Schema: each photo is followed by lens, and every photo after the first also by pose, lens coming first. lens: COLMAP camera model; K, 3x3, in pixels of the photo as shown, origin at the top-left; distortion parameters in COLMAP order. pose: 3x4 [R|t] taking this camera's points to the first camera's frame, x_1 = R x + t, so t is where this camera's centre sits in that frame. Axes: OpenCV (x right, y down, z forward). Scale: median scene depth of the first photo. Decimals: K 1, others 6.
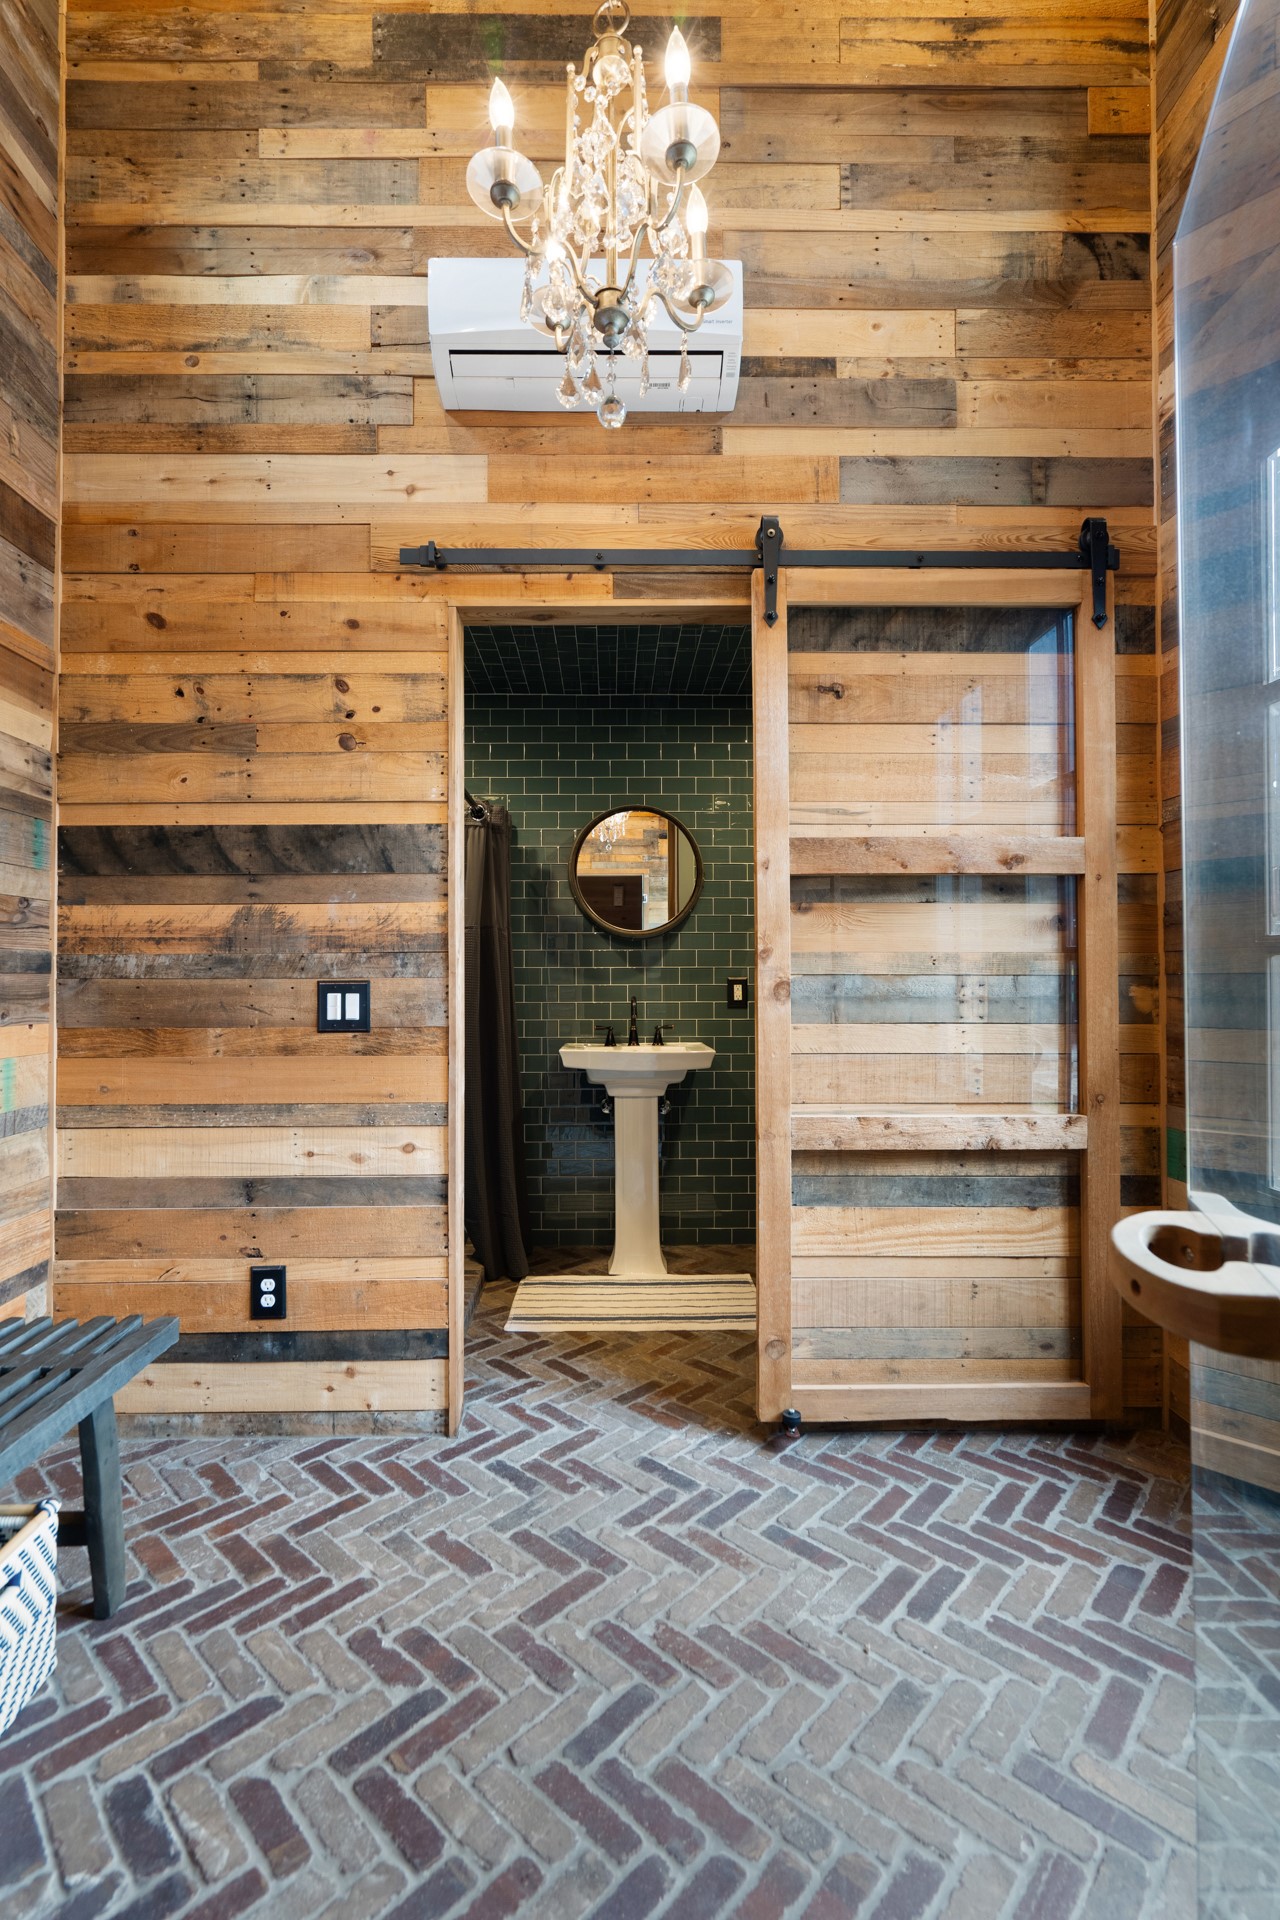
lens RADIAL K [[877.5, 0, 631.1], [0, 877.5, 960.5], [0, 0, 1]] dist [0.001597, 0.000196]
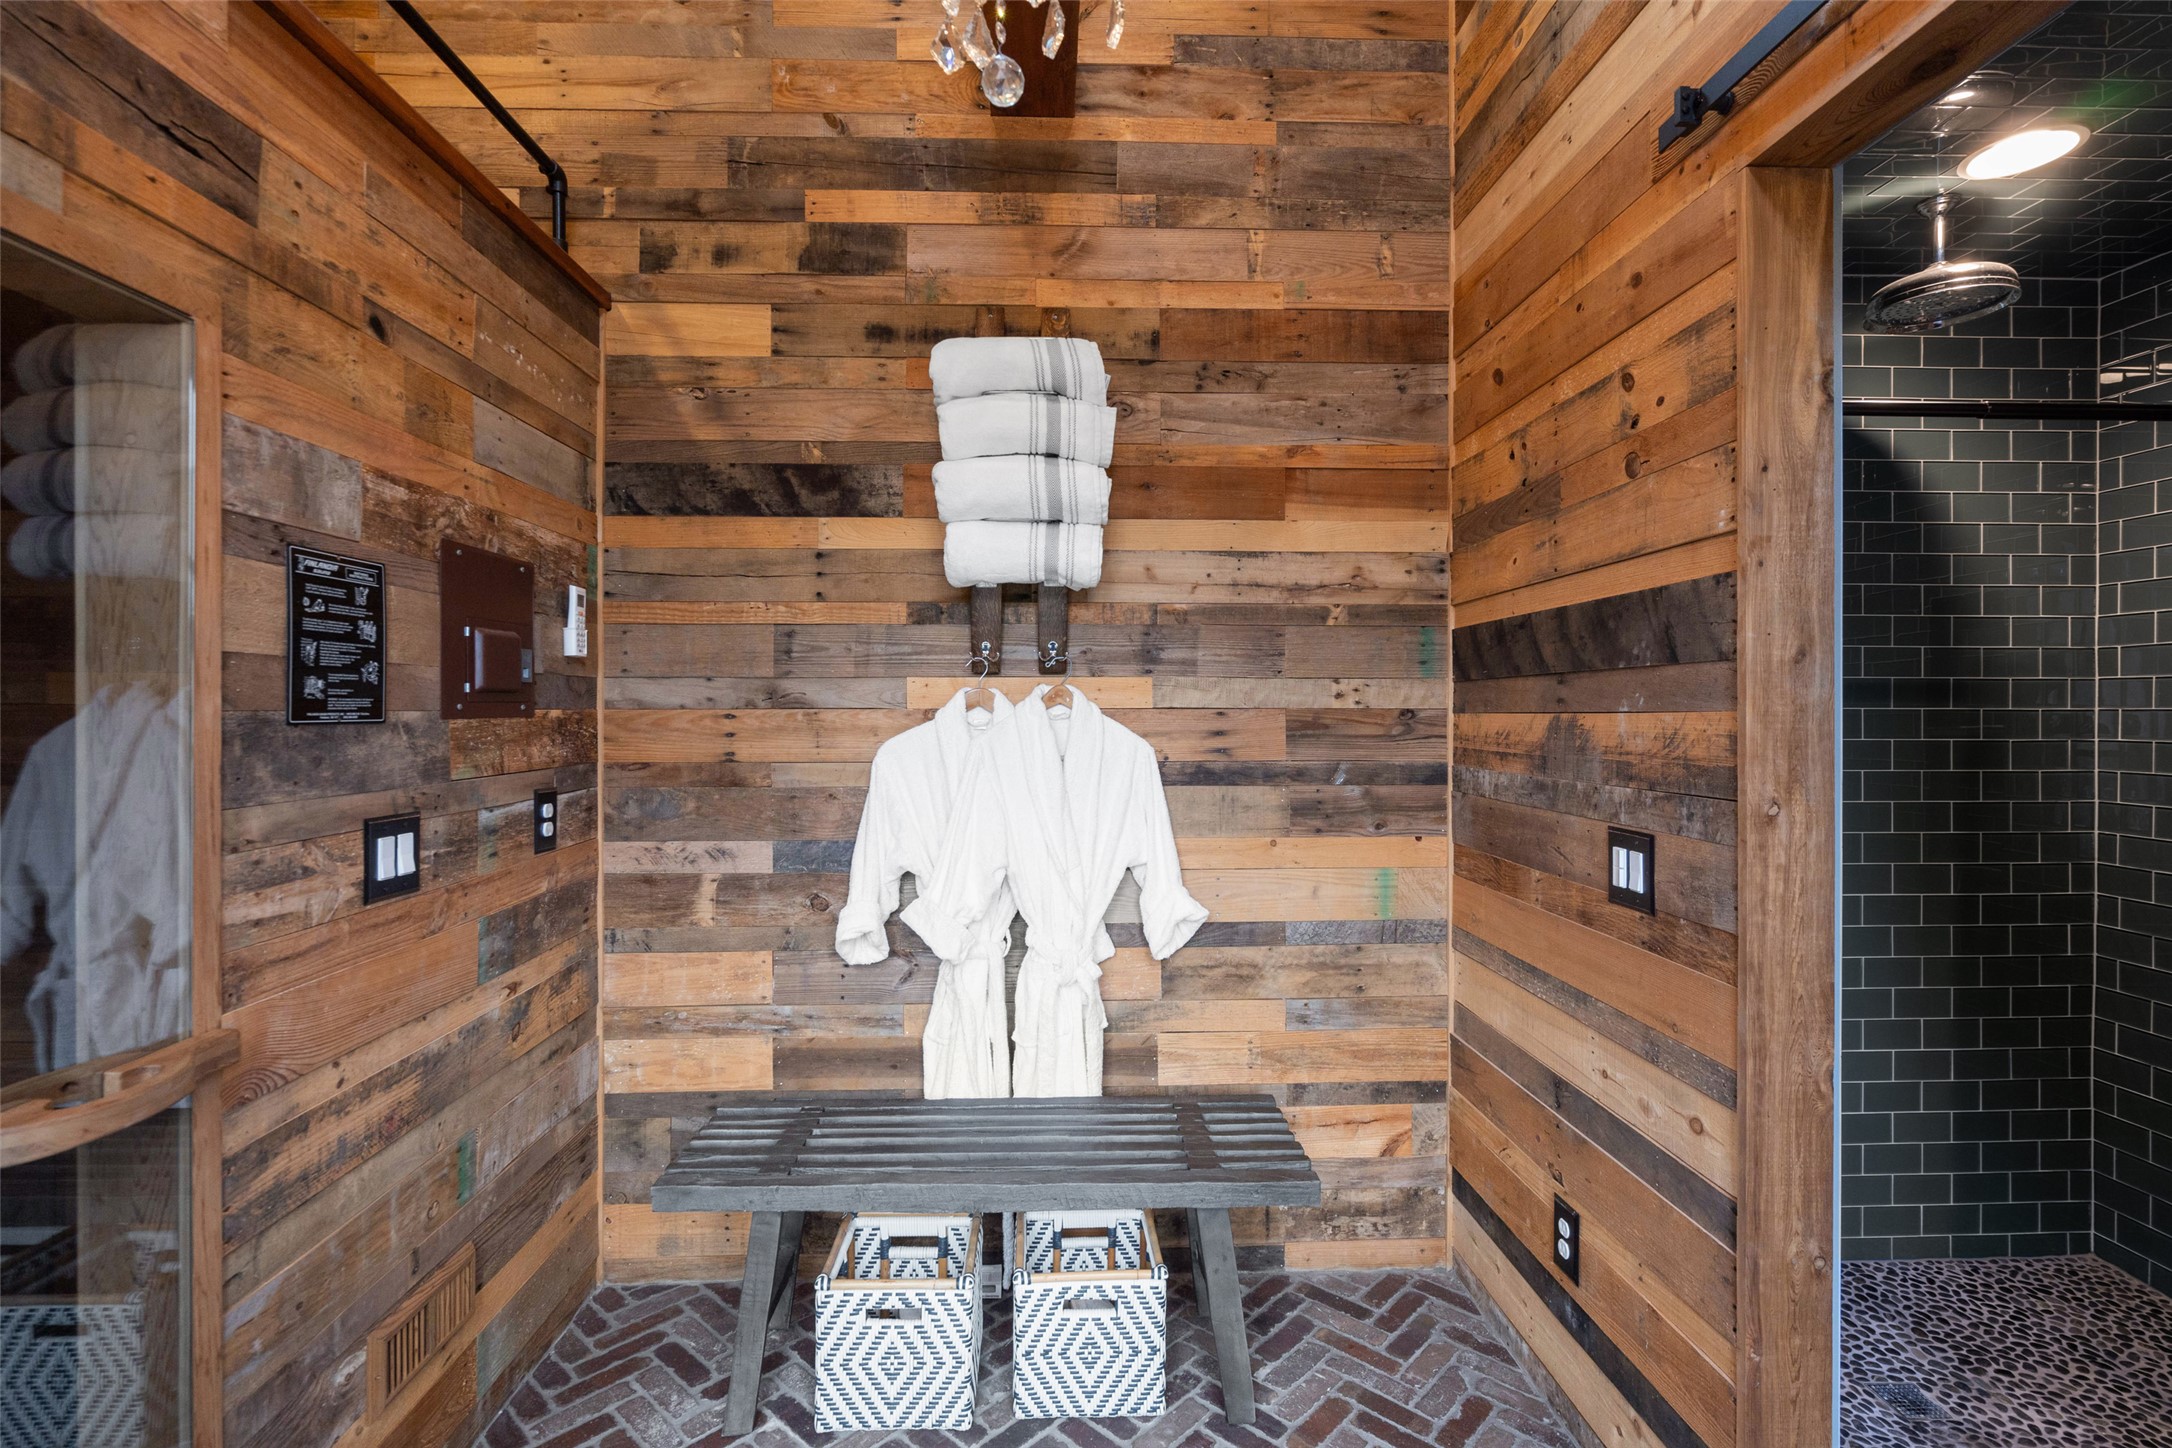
lens RADIAL K [[992.6, 0, 1077.8], [0, 992.6, 710.9], [0, 0, 1]] dist [0.001597, 0.000196]
pose [[0.021777, 0.004540, -0.999753, 0.408285], [0.016771, 0.999847, 0.004906, -0.077185], [0.999622, -0.016874, 0.021697, 0.570198]]
